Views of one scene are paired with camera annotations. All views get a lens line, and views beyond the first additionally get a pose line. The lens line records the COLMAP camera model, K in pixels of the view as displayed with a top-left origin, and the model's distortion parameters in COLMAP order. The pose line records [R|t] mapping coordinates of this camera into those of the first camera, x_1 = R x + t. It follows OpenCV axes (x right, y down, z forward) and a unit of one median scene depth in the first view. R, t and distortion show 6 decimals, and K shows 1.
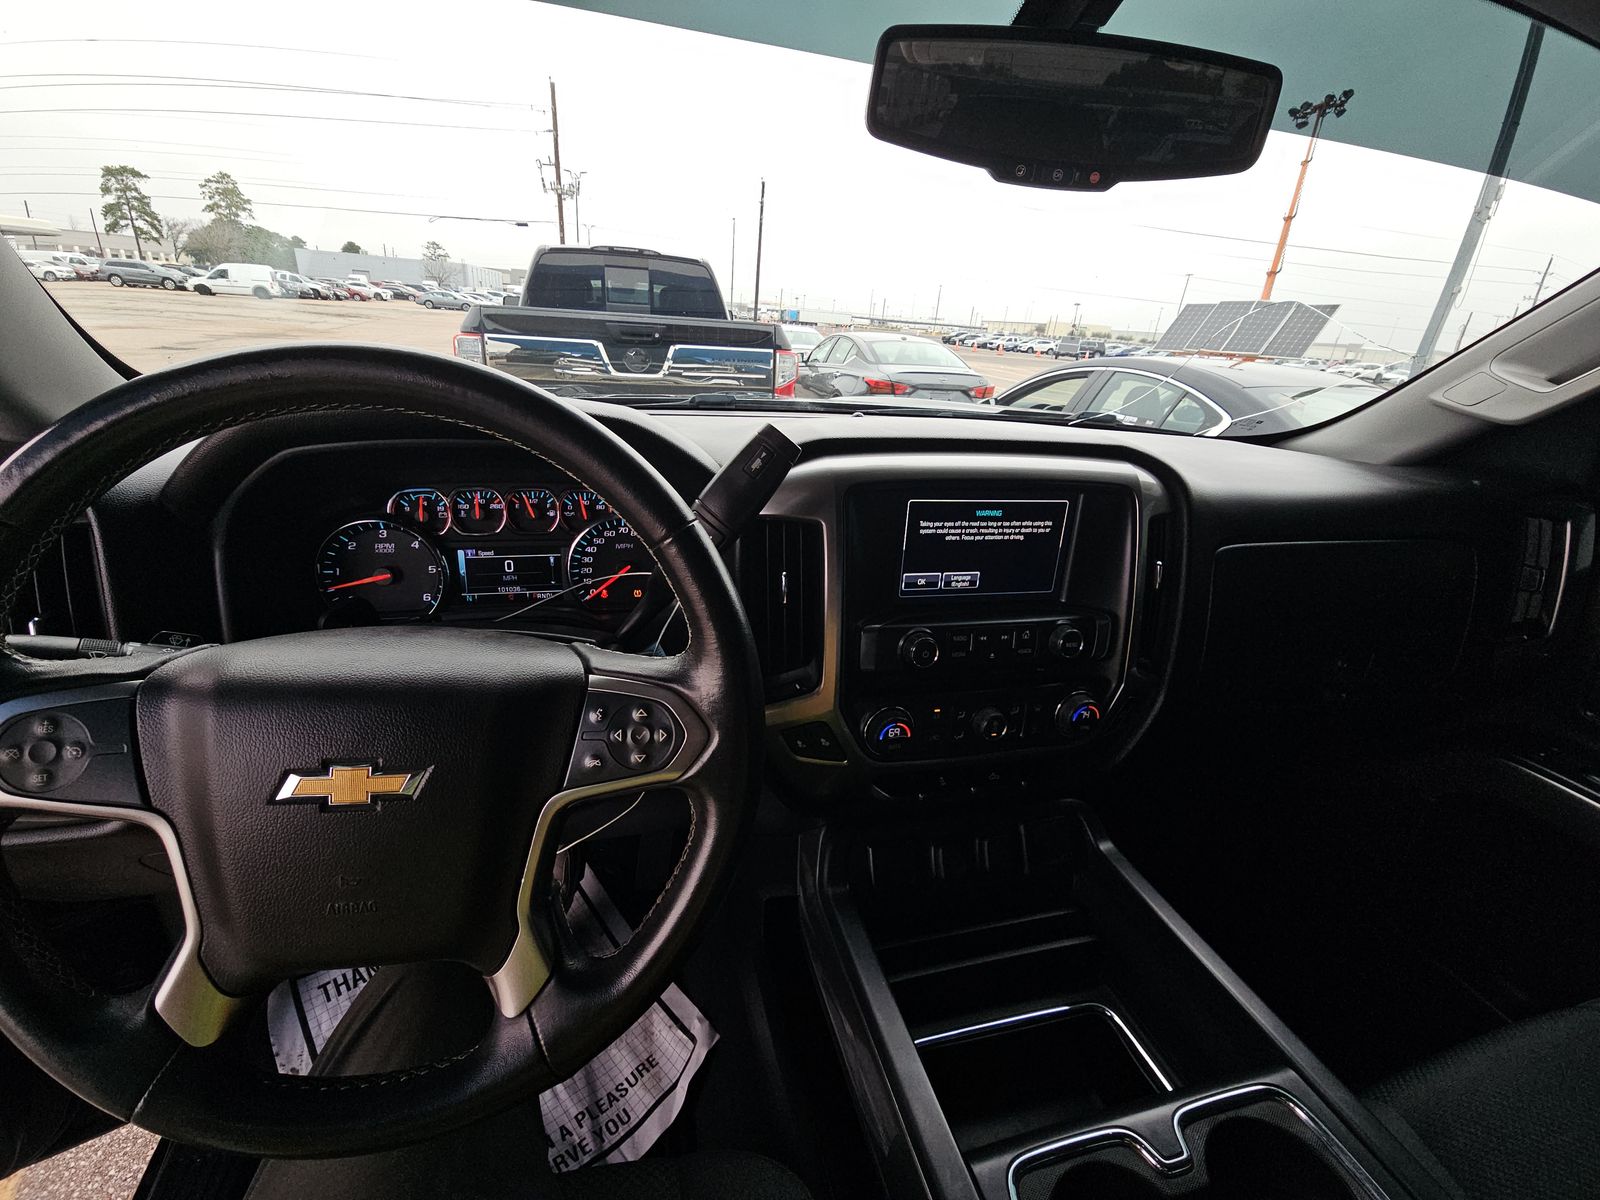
lens RADIAL K [[648.0, 0, 800.0], [0, 648.0, 600.0], [0, 0, 1]] dist [0.016274, -0.014779]
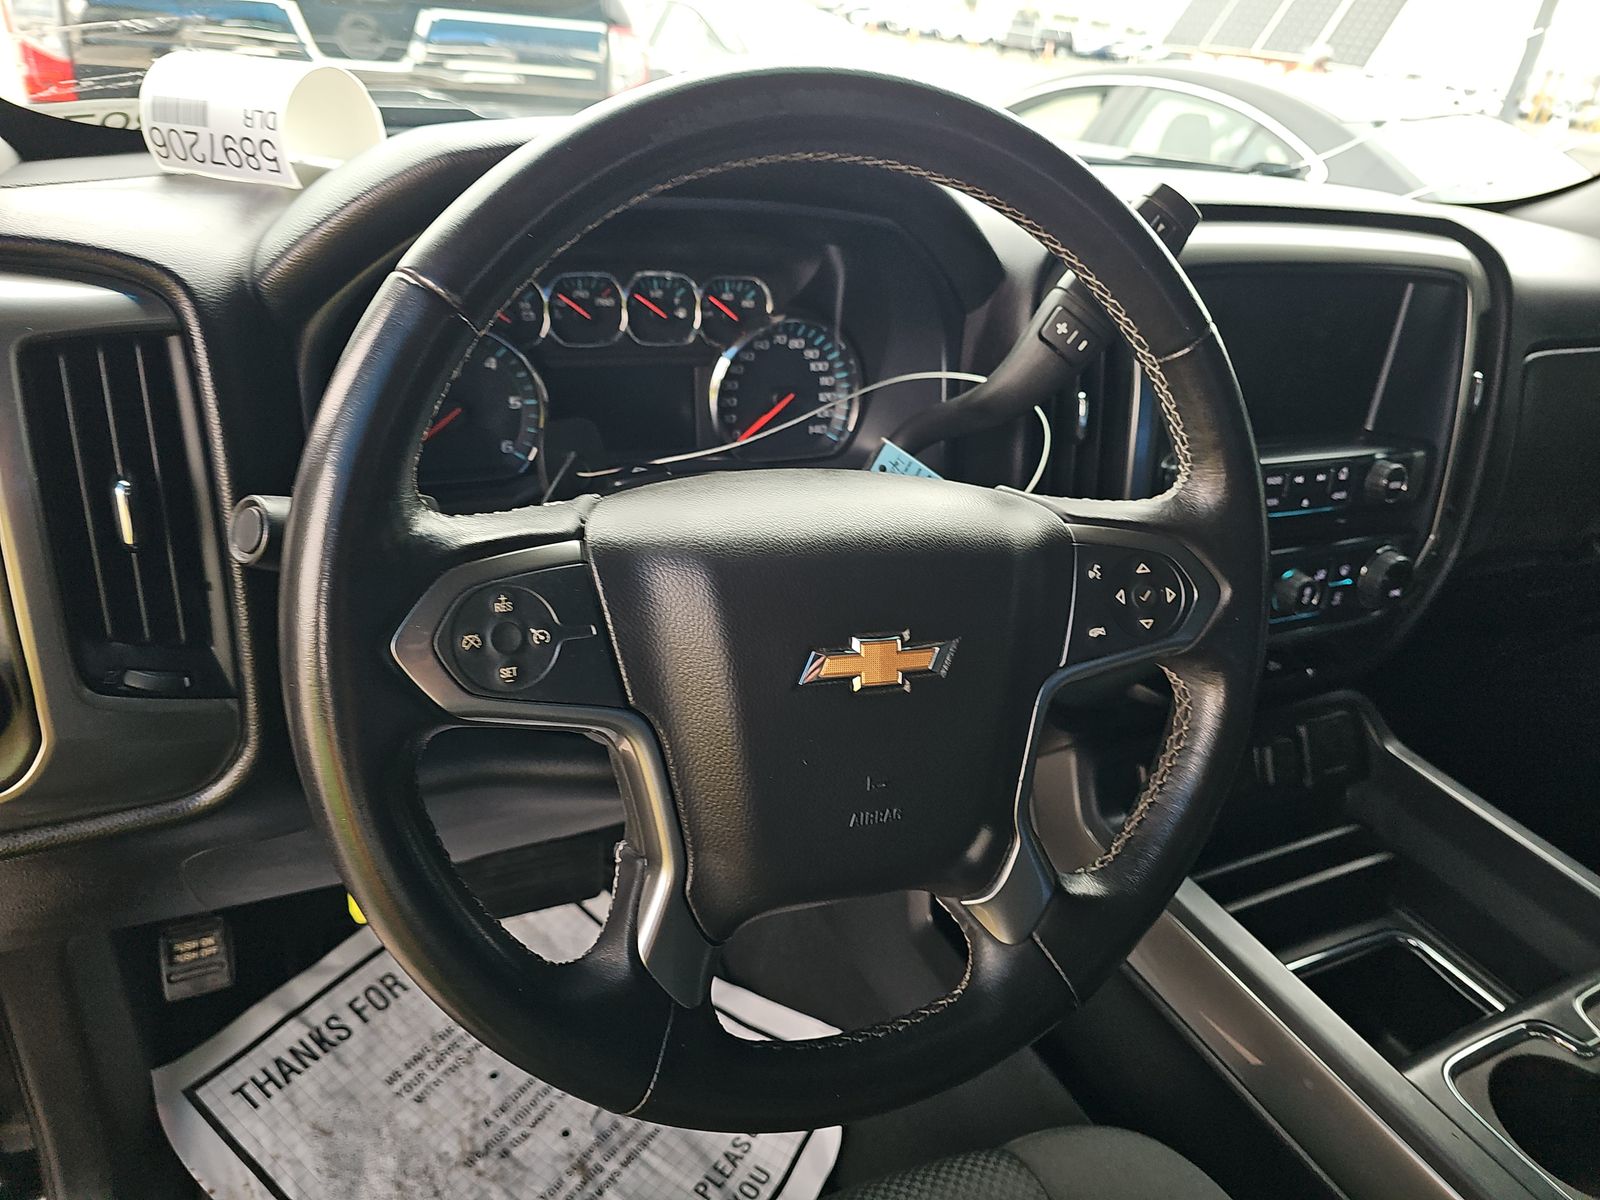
lens RADIAL K [[1122.4, 0, 747.8], [0, 1122.4, 623.8], [0, 0, 1]] dist [-0.008489, 0.032071]
pose [[0.977335, -0.061867, 0.202456, -0.556687], [0.035900, 0.990929, 0.129504, 0.030099], [-0.208632, -0.119301, 0.970690, -0.134498]]
